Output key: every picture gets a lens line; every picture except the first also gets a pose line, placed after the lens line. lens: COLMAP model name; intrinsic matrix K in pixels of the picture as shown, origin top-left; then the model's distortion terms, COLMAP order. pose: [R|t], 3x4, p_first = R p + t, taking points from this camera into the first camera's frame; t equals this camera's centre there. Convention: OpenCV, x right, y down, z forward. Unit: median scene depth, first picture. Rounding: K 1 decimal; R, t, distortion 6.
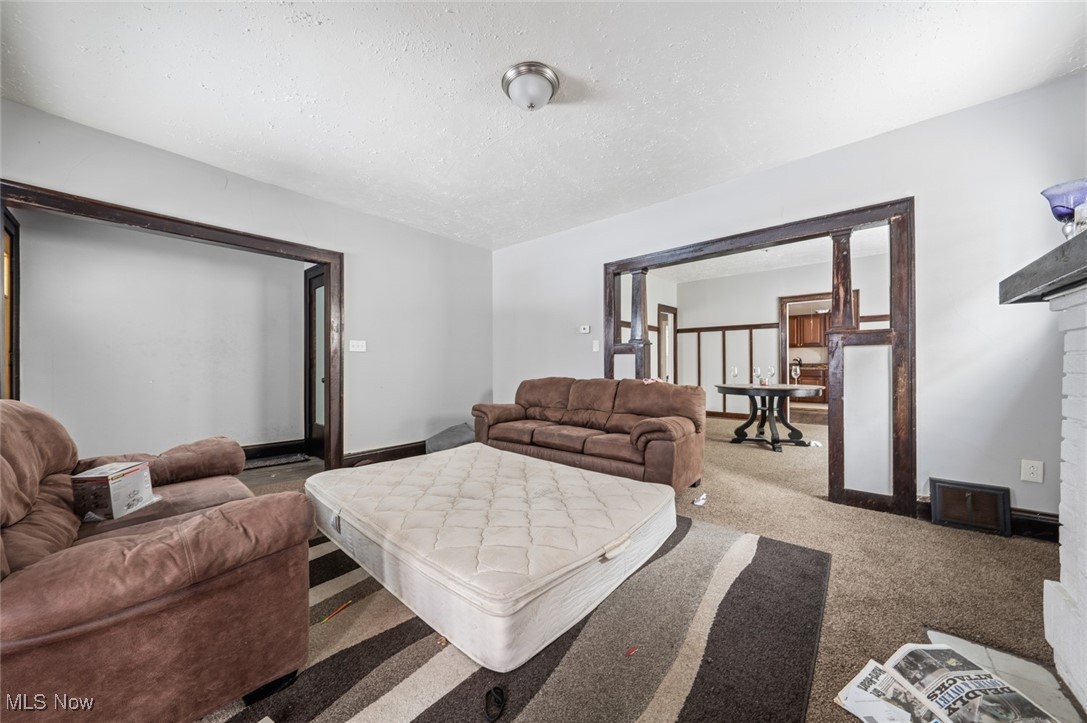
lens RADIAL K [[370.6, 0, 543.5], [0, 370.6, 361.5], [0, 0, 1]] dist [0.000175, -0.000002]
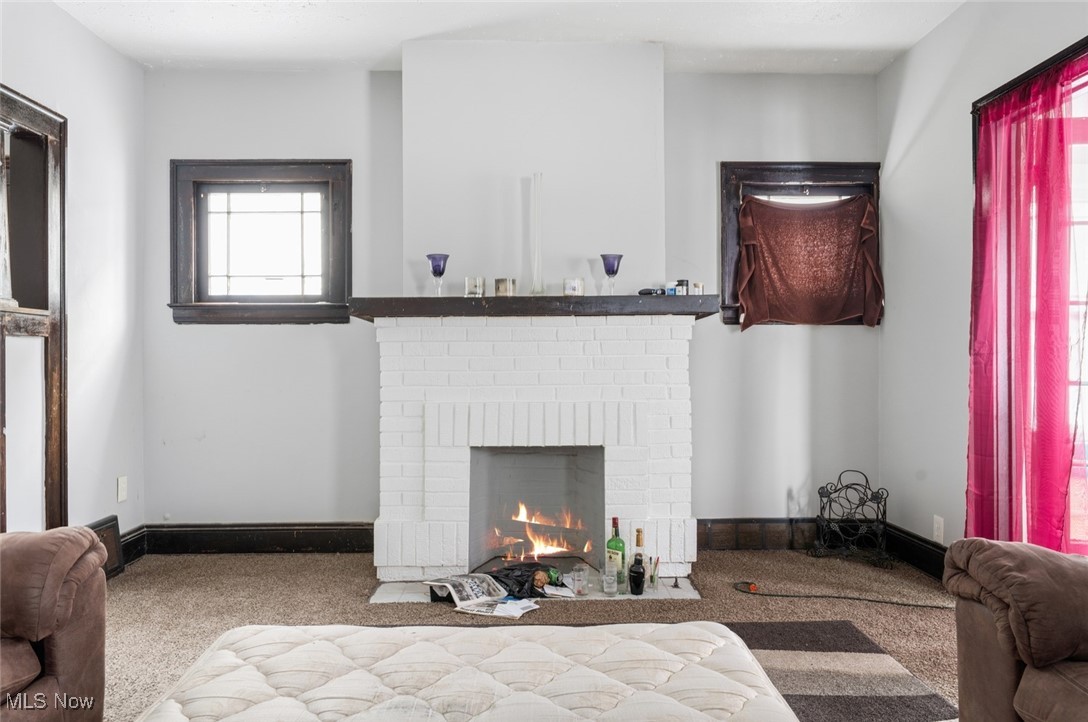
lens RADIAL K [[730.9, 0, 546.6], [0, 730.9, 361.1], [0, 0, 1]] dist [-0.000808, 0.003394]
pose [[-0.665317, 0.007040, 0.746528, -0.432745], [0.007208, 0.999970, -0.003006, 0.004280], [-0.746526, 0.003381, -0.665347, 0.937071]]
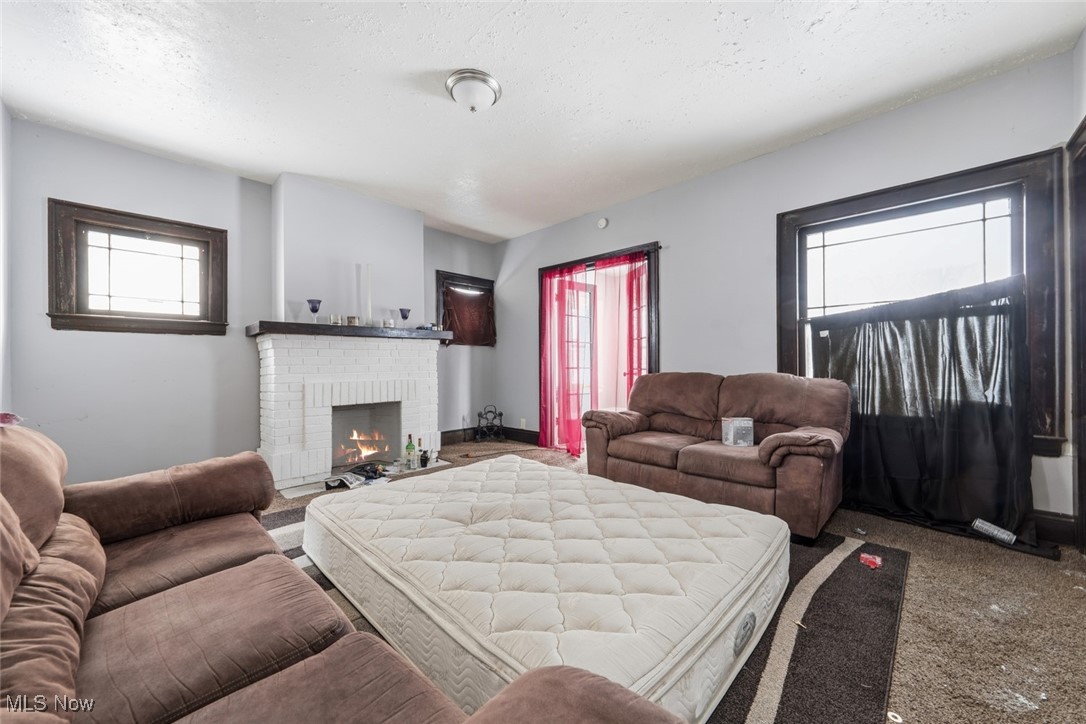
lens RADIAL K [[402.0, 0, 543.4], [0, 402.0, 365.1], [0, 0, 1]] dist [-0.008694, 0.000107]
pose [[-0.998277, 0.009129, 0.057966, -0.183739], [0.009513, 0.999935, 0.006361, 0.013472], [-0.057904, 0.006901, -0.998298, 1.363577]]
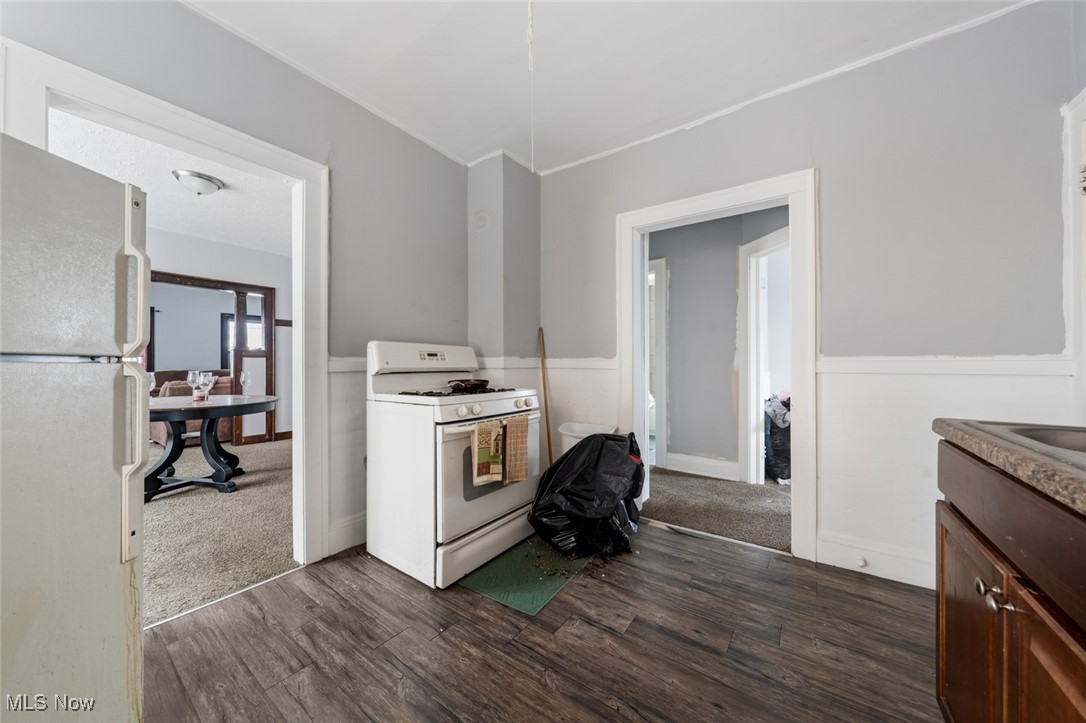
lens RADIAL K [[370.3, 0, 543.0], [0, 370.3, 361.5], [0, 0, 1]] dist [0.000175, -0.000002]
pose [[0.092164, 0.001818, -0.995742, 1.942973], [0.003280, 0.999992, 0.002129, -0.006573], [0.995738, -0.003463, 0.092158, 2.276474]]
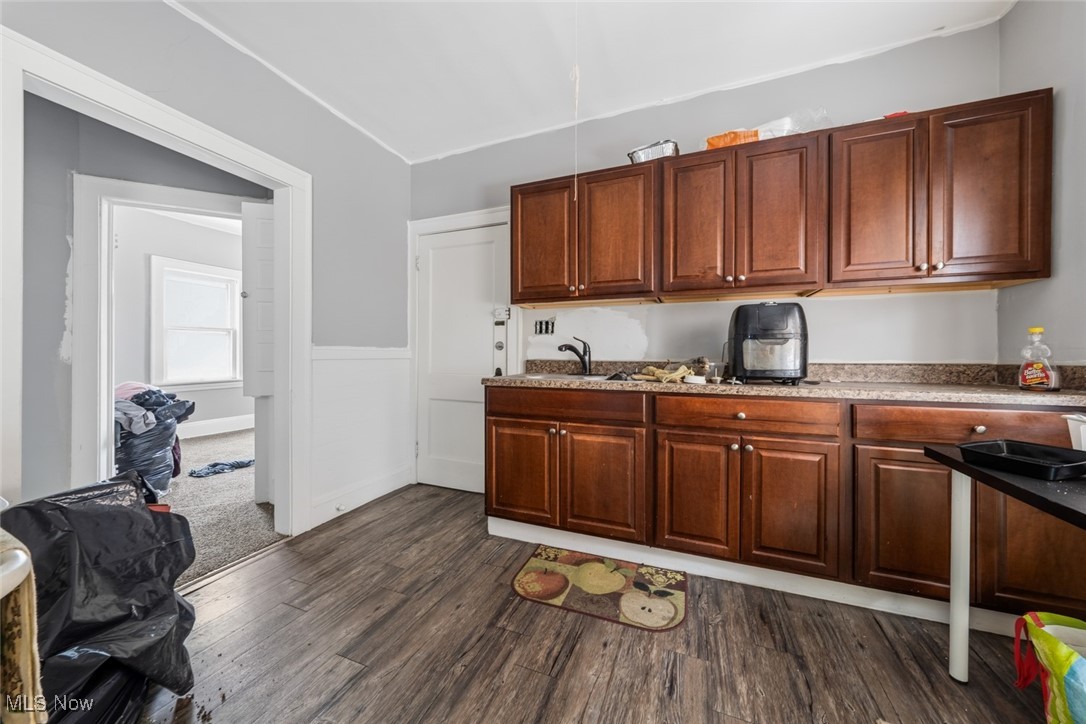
lens RADIAL K [[374.8, 0, 543.3], [0, 374.8, 352.8], [0, 0, 1]] dist [-0.000542, -0.000065]
pose [[0.947186, 0.008450, 0.320573, 1.587516], [-0.007625, 0.999964, -0.003830, 0.000754], [-0.320593, 0.001183, 0.947216, 2.012705]]
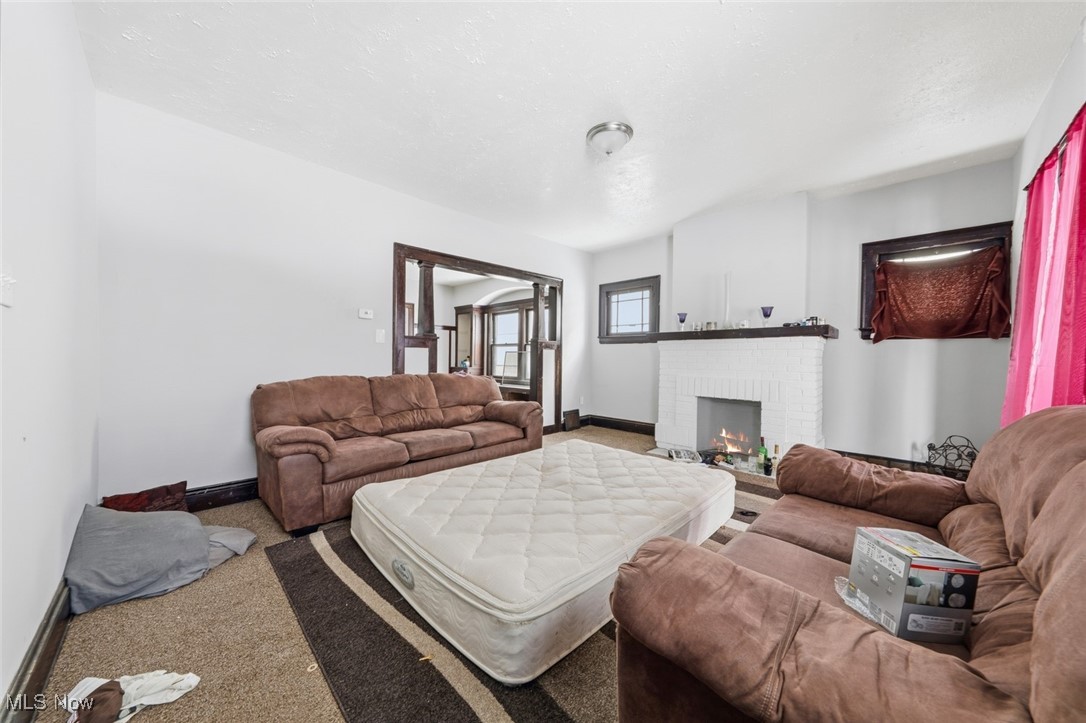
lens RADIAL K [[370.3, 0, 543.0], [0, 370.3, 361.5], [0, 0, 1]] dist [0.000175, -0.000002]
pose [[0.072312, -0.007155, 0.997356, -0.842859], [-0.010043, 0.999918, 0.007902, 0.004168], [-0.997332, -0.010588, 0.072234, 0.724978]]
